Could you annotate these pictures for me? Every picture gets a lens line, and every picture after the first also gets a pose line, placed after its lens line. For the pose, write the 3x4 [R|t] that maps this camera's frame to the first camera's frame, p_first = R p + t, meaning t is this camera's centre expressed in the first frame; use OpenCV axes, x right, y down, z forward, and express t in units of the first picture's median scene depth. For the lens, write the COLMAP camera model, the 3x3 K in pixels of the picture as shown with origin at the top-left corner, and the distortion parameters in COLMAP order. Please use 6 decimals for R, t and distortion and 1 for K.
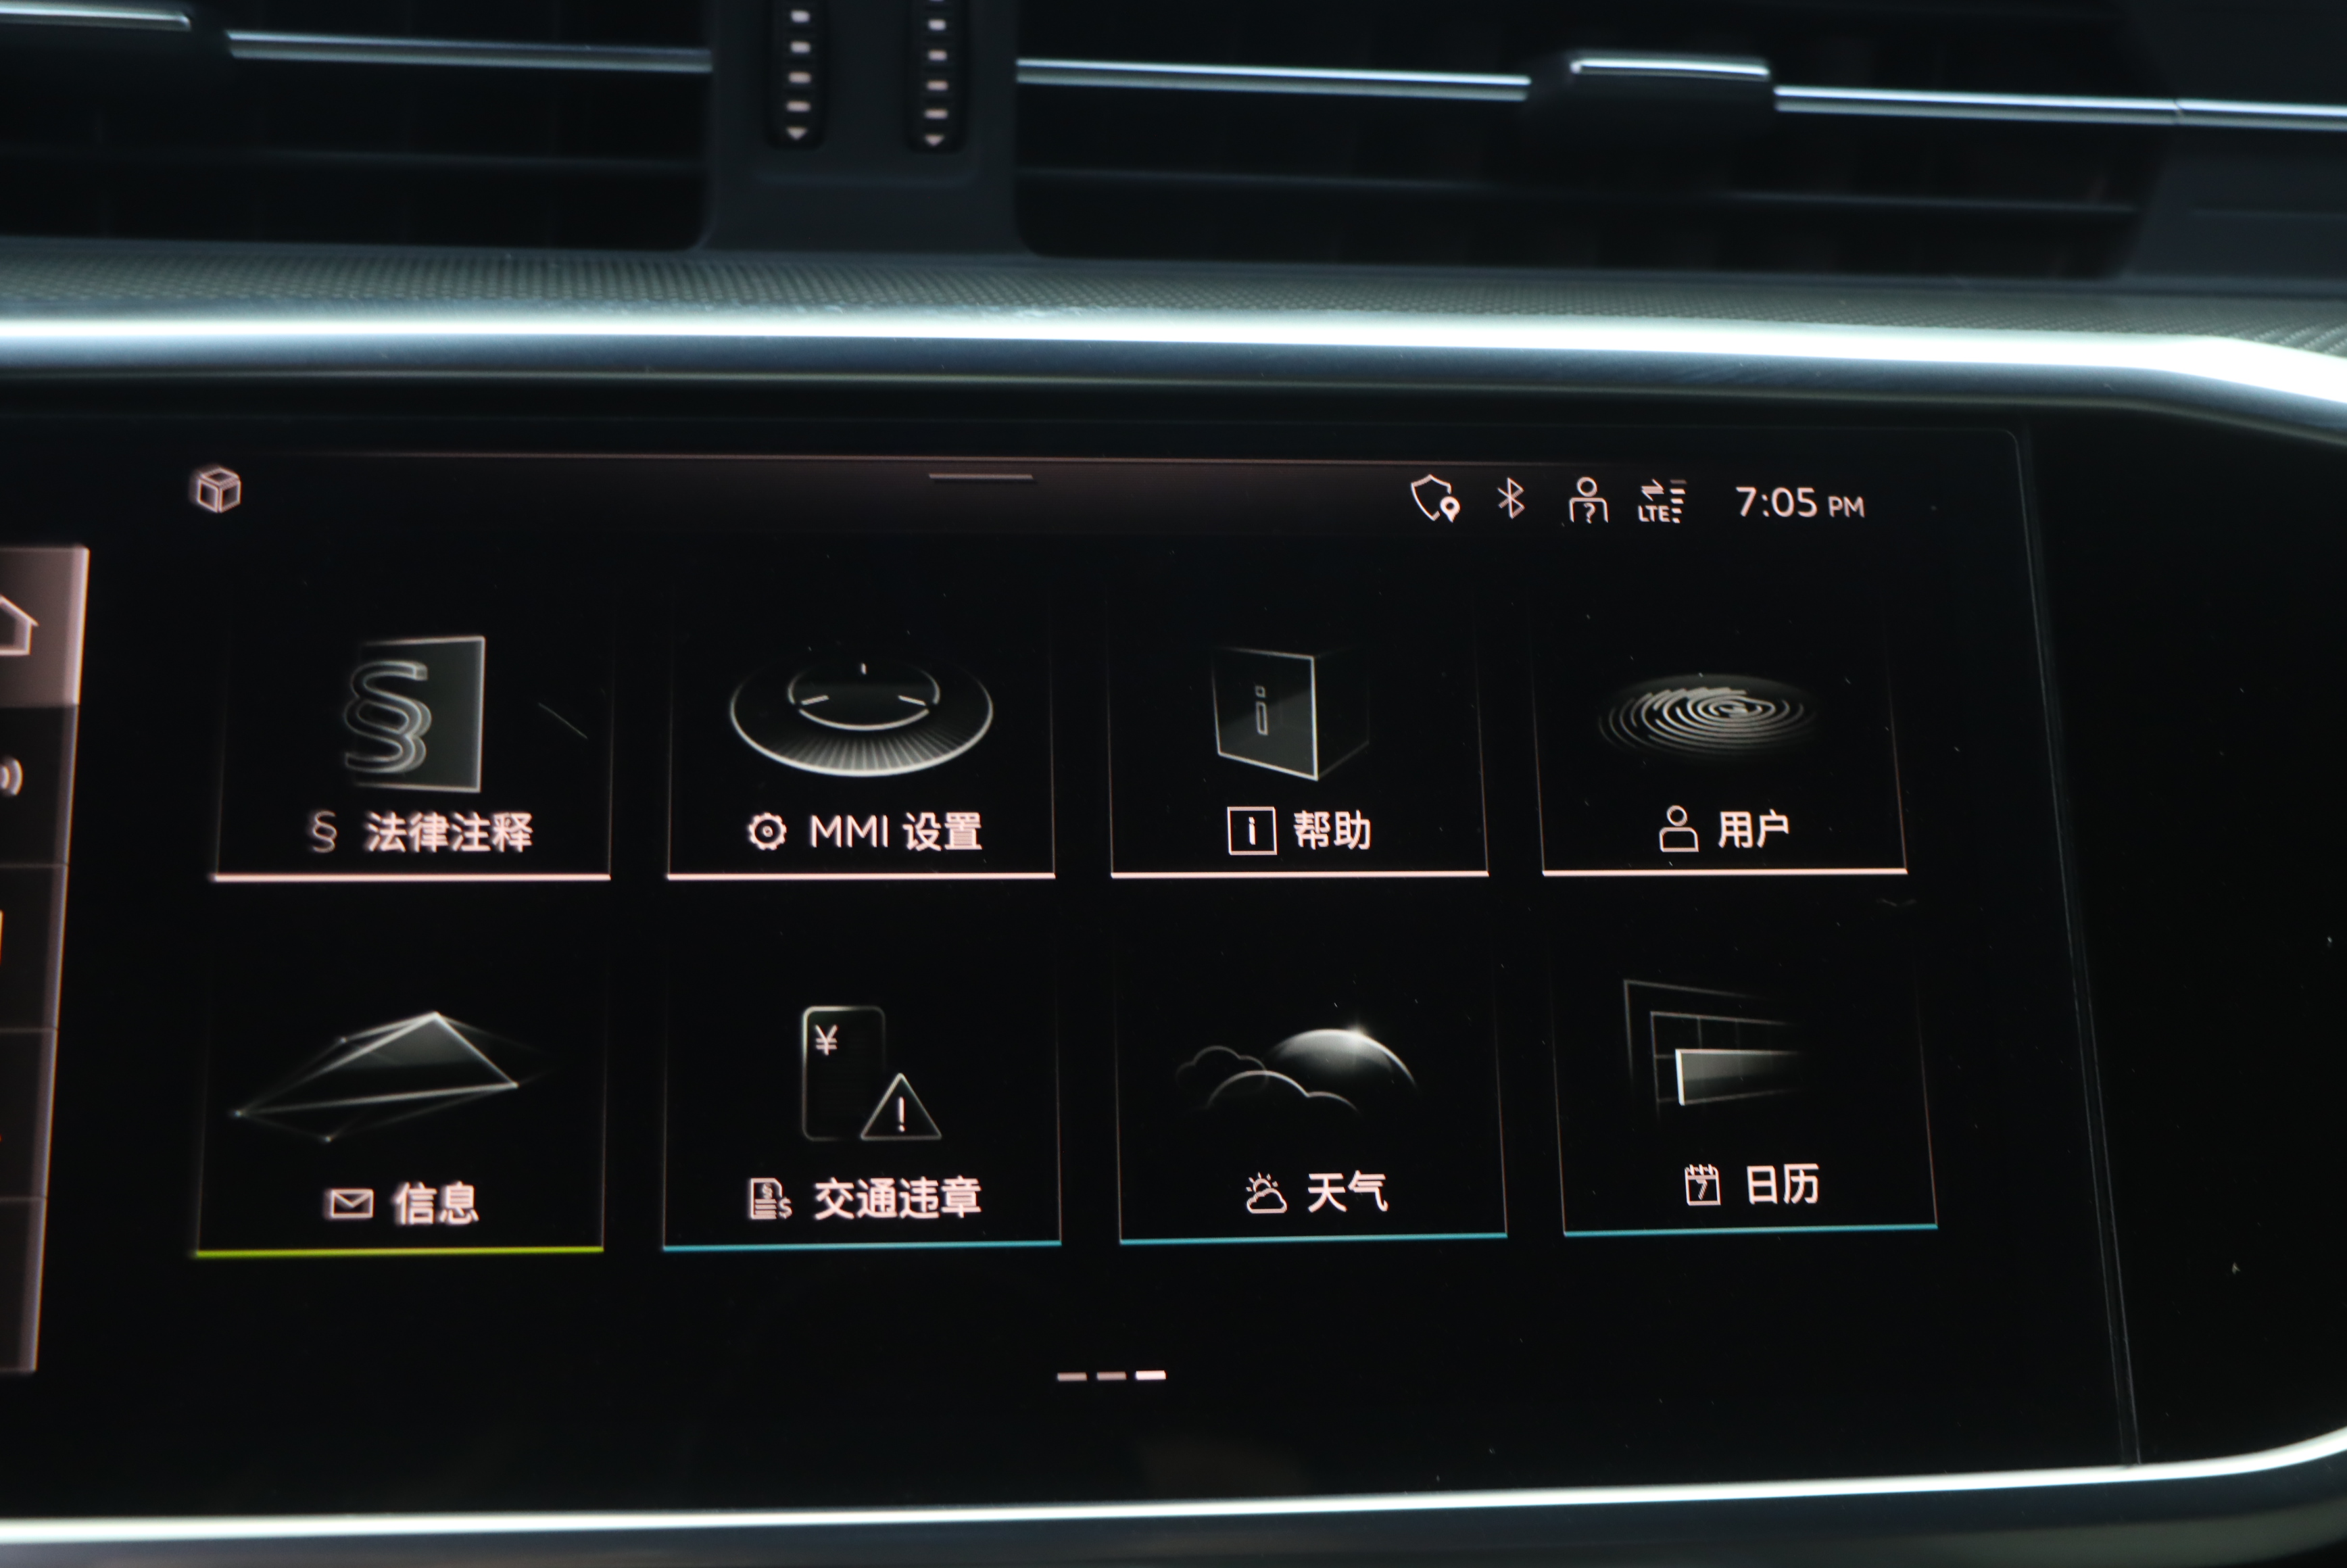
lens RADIAL K [[3434.3, 0, 1279.6], [0, 3434.3, 846.6], [0, 0, 1]] dist [-0.018232, 0.000000]
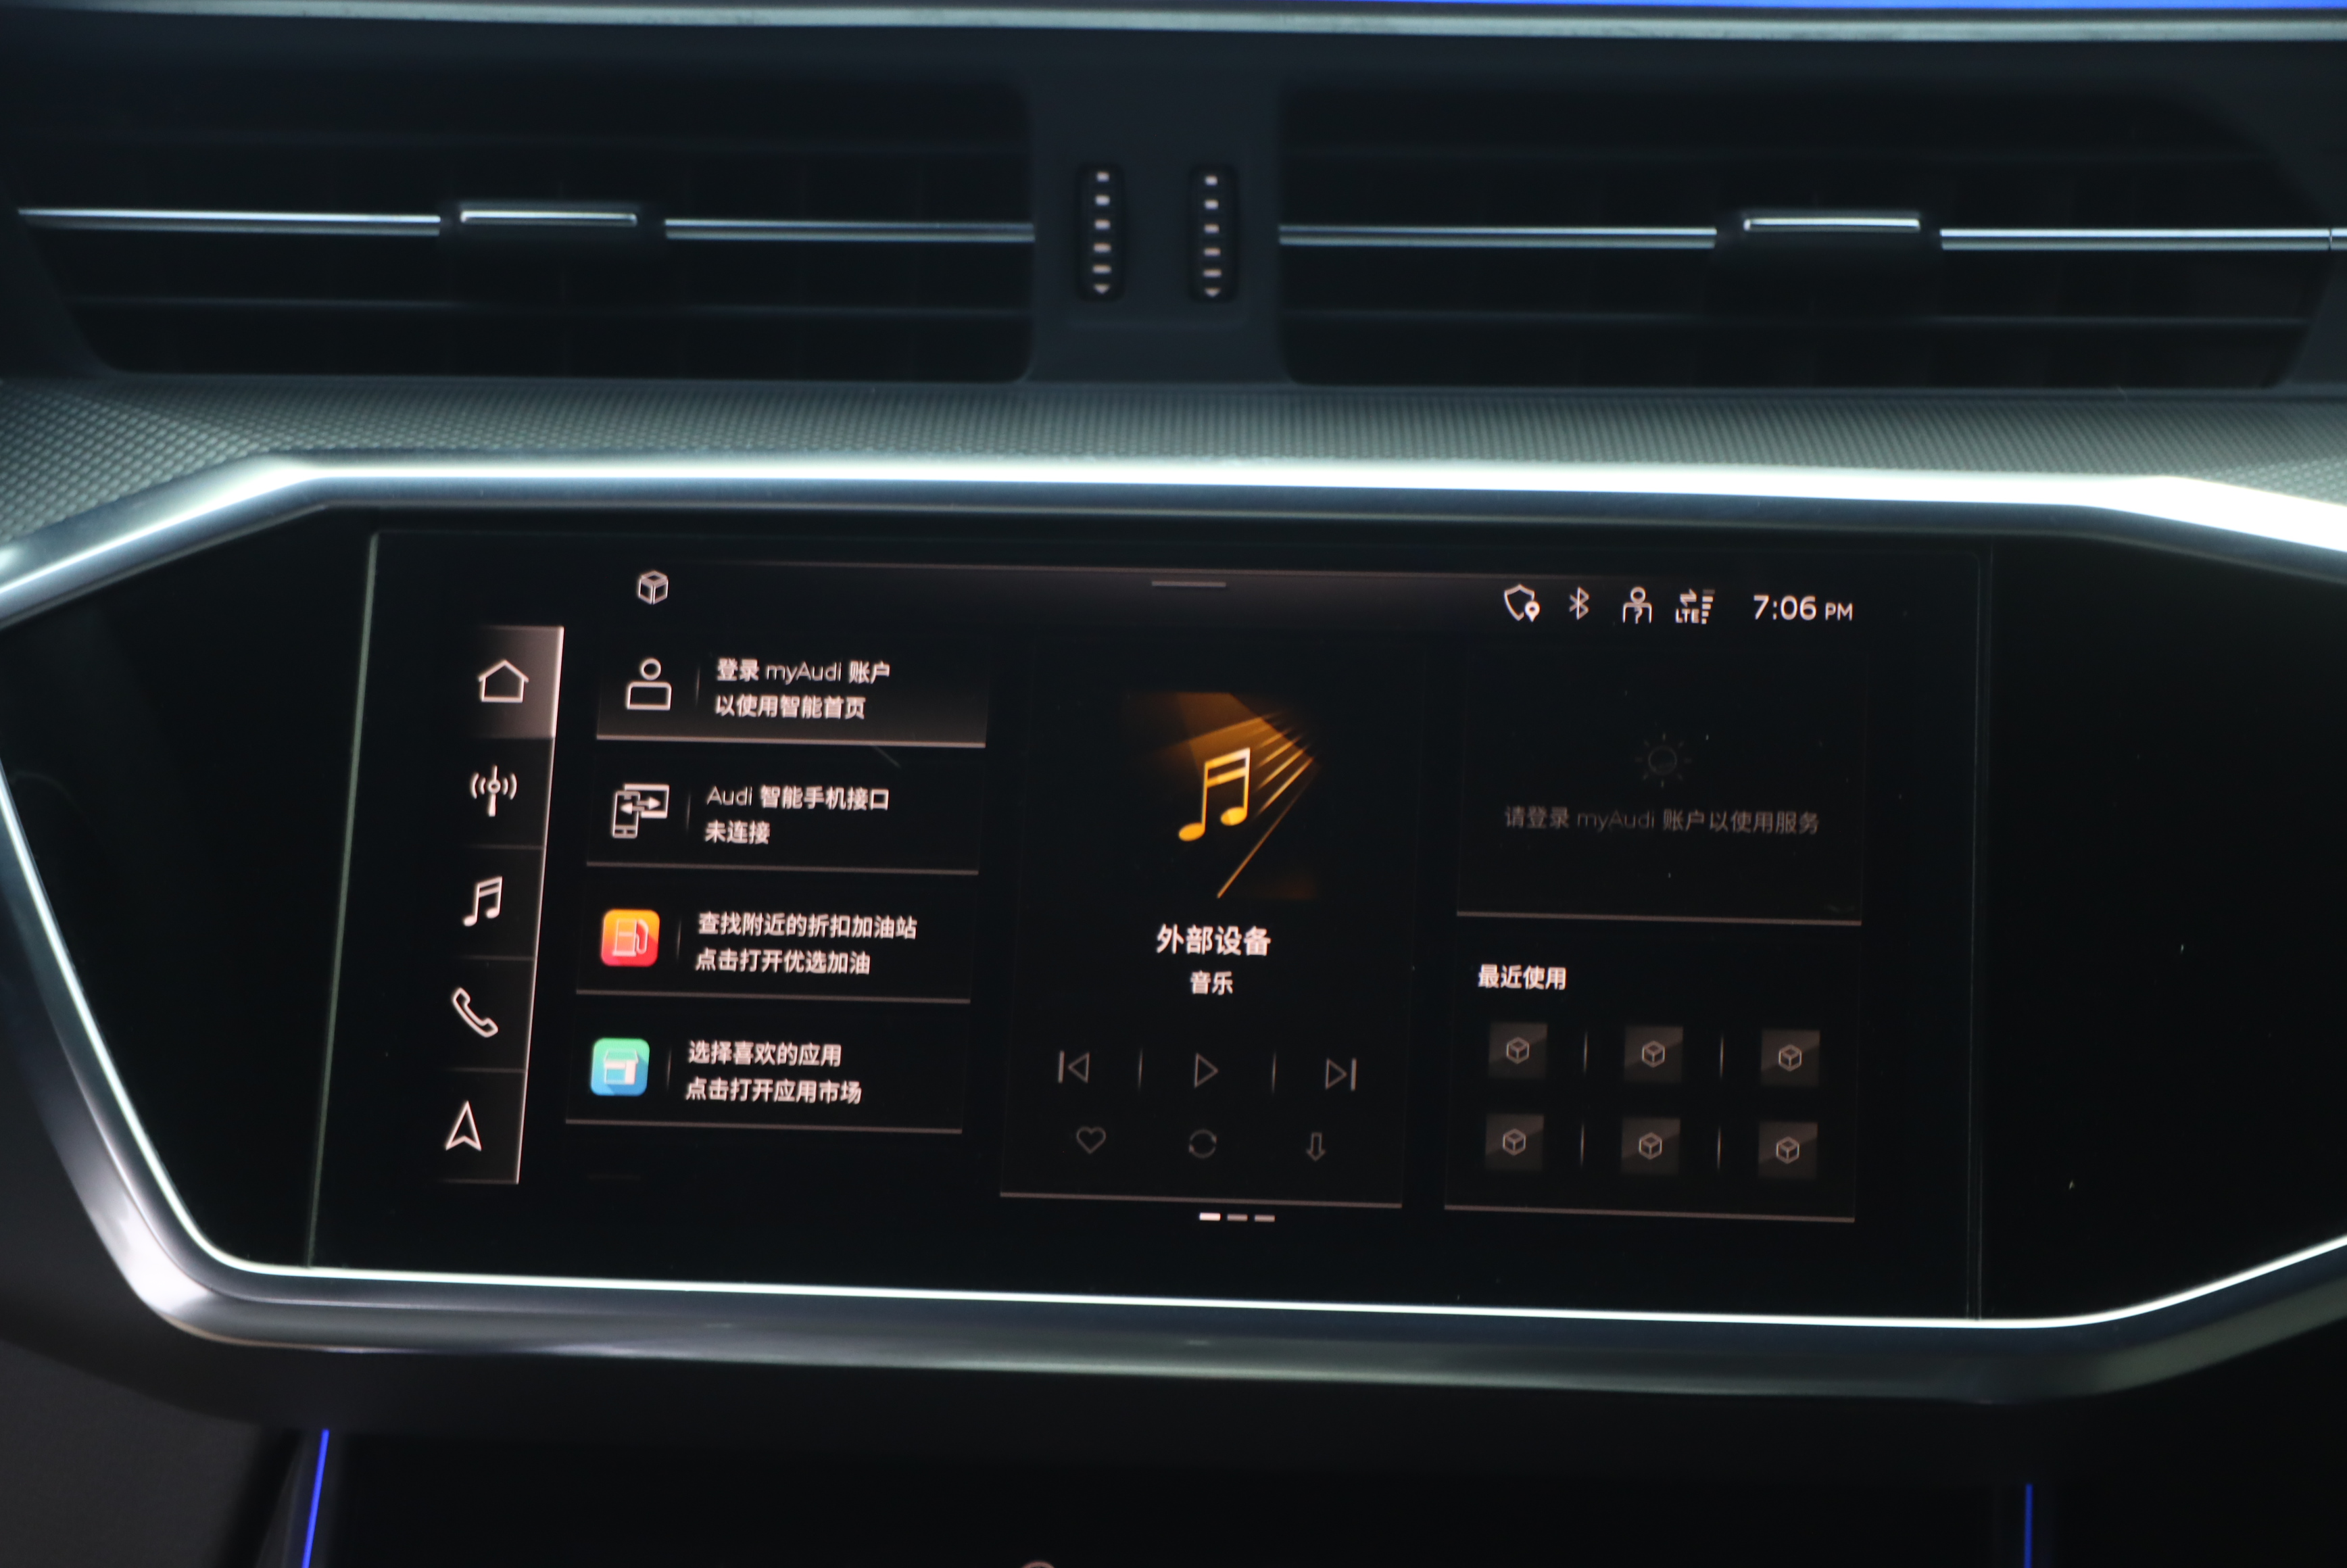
lens RADIAL K [[7440.0, 0, 1172.8], [0, 7440.0, 806.9], [0, 0, 1]] dist [0.502214, 0.000000]
pose [[0.977178, 0.020385, -0.211441, 0.526101], [-0.027307, 0.999181, -0.029870, 0.069144], [0.210659, 0.034962, 0.976934, -1.865644]]
